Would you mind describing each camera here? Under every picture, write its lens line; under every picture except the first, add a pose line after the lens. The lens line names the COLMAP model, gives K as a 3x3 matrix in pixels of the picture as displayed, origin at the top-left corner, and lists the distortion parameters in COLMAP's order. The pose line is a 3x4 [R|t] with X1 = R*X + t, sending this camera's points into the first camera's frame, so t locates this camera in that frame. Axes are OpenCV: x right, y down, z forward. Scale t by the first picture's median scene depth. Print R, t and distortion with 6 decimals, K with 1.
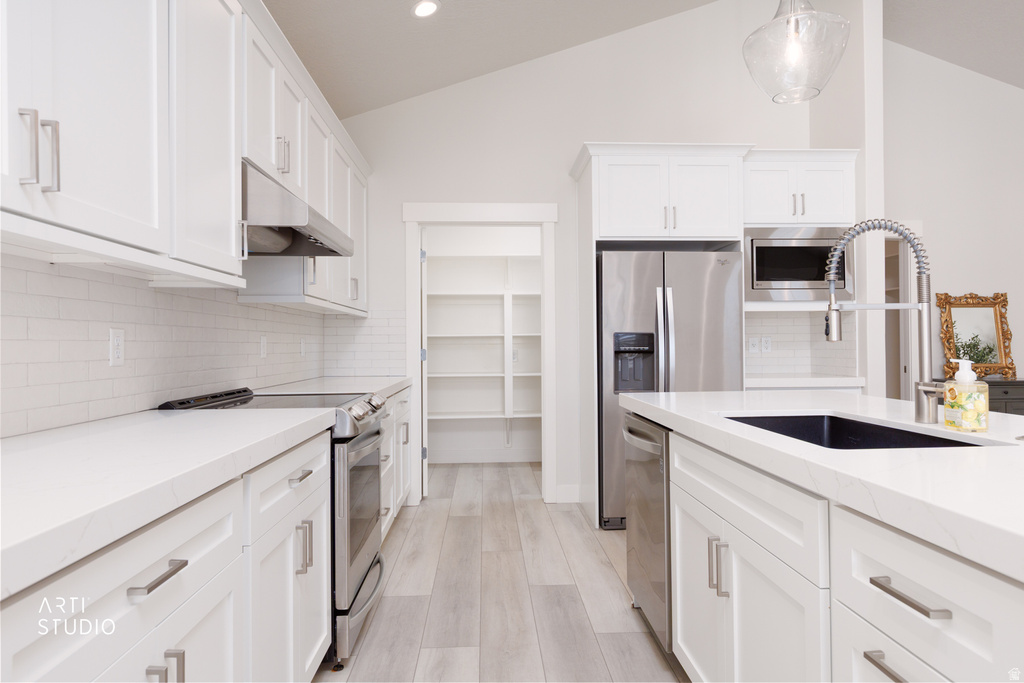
lens RADIAL K [[616.6, 0, 512.1], [0, 616.6, 346.0], [0, 0, 1]] dist [-0.003401, -0.000559]
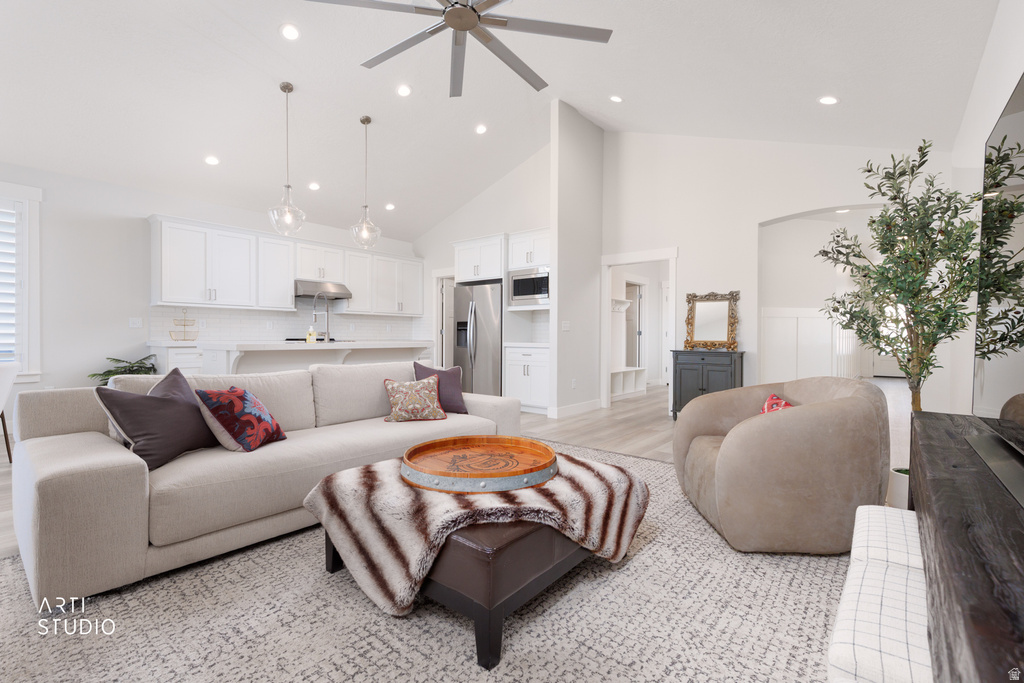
lens RADIAL K [[453.5, 0, 513.6], [0, 453.5, 341.8], [0, 0, 1]] dist [0.000964, -0.000081]
pose [[0.748670, 0.011532, -0.662842, 1.383203], [-0.011367, 0.999925, 0.004558, 0.039943], [0.662845, 0.004122, 0.748745, -0.140117]]
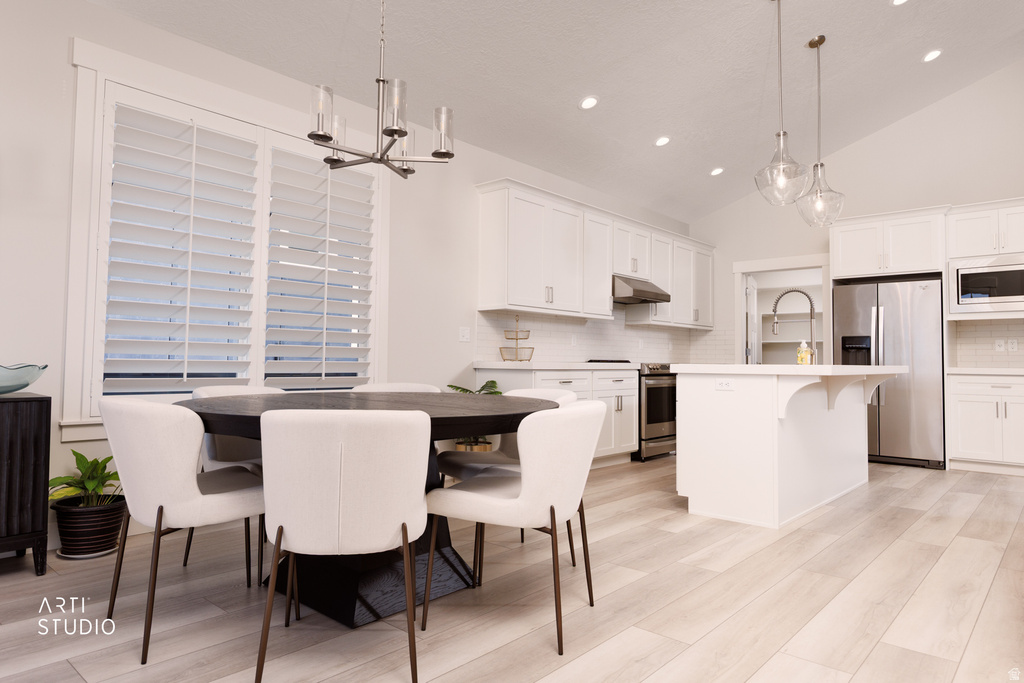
lens RADIAL K [[616.6, 0, 509.3], [0, 616.6, 336.1], [0, 0, 1]] dist [-0.003401, -0.000559]
pose [[0.716119, -0.014606, -0.697825, 0.622393], [-0.017276, 0.999104, -0.038640, 0.051131], [0.697764, 0.039726, 0.715225, -0.703592]]
